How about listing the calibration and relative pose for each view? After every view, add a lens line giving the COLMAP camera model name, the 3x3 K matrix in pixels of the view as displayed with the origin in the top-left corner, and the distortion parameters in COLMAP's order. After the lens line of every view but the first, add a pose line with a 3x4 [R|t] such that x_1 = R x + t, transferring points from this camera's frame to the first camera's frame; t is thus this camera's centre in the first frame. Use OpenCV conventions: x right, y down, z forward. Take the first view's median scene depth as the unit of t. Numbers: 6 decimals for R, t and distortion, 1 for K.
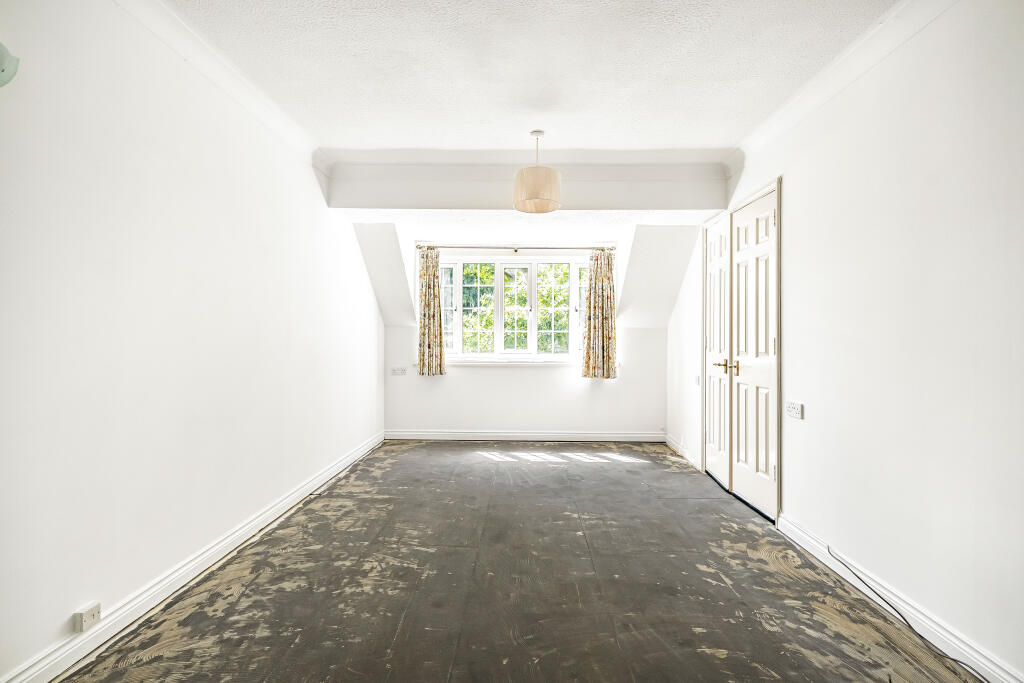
lens RADIAL K [[465.3, 0, 512.6], [0, 465.3, 337.6], [0, 0, 1]] dist [0.002297, 0.000386]
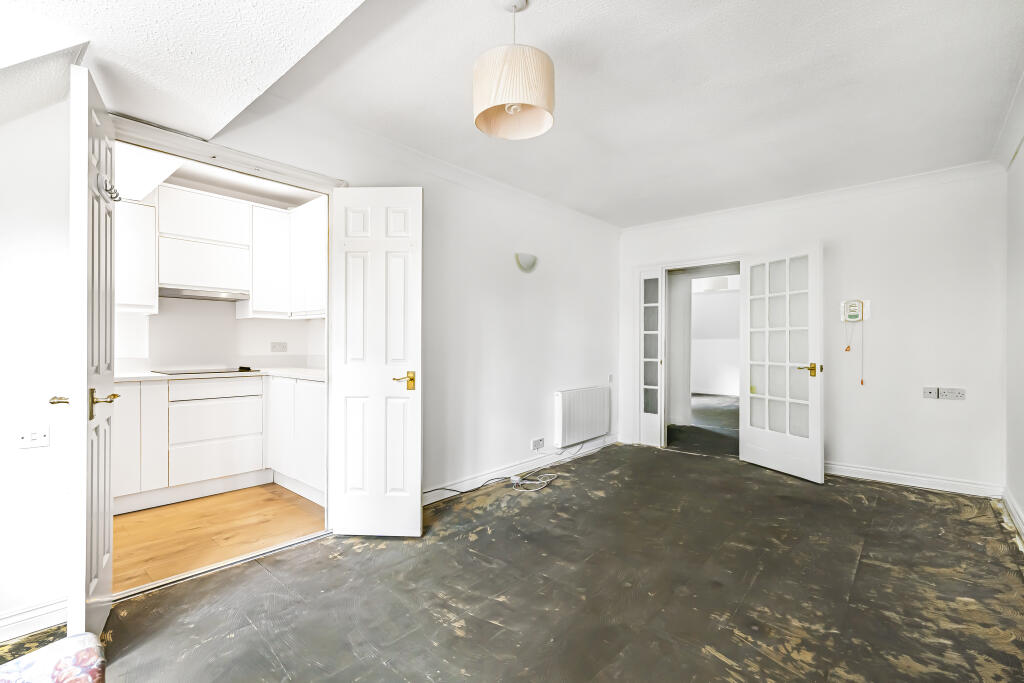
lens RADIAL K [[465.3, 0, 519.0], [0, 465.3, 342.8], [0, 0, 1]] dist [0.002297, 0.000386]
pose [[-0.779976, -0.008601, 0.625750, -0.449823], [-0.007343, 0.999962, 0.004592, -0.003550], [-0.625766, -0.001013, -0.780010, 2.019106]]
